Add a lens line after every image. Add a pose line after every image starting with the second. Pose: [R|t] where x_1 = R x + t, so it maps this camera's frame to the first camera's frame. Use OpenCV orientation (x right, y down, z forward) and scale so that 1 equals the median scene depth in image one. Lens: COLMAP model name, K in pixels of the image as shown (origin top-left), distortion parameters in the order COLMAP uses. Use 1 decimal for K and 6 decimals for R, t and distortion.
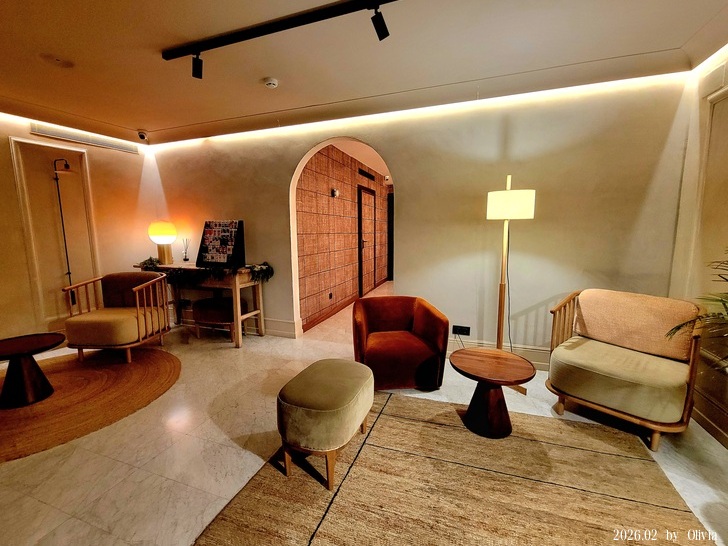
lens RADIAL K [[318.4, 0, 364.0], [0, 318.4, 273.0], [0, 0, 1]] dist [-0.001148, -0.000125]
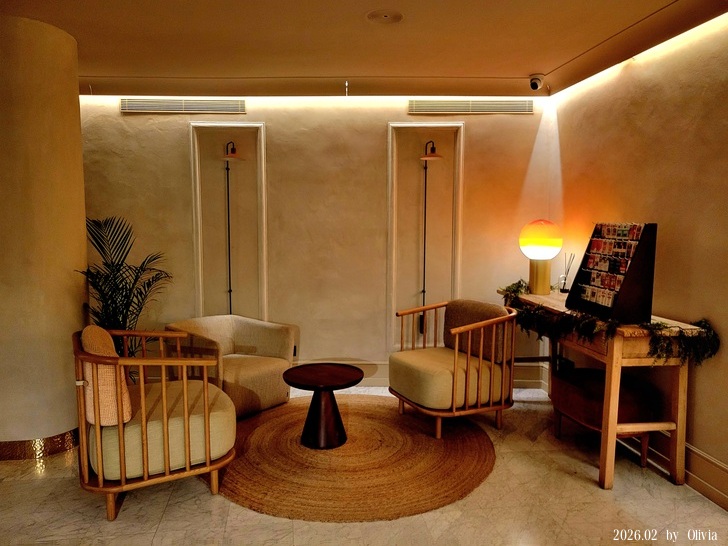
lens RADIAL K [[553.8, 0, 364.0], [0, 553.8, 273.0], [0, 0, 1]] dist [0.042018, -0.003499]
pose [[0.456846, 0.092696, -0.884703, 0.160119], [-0.125150, 0.991361, 0.039246, -0.074488], [0.880698, 0.092791, 0.464500, 0.259310]]
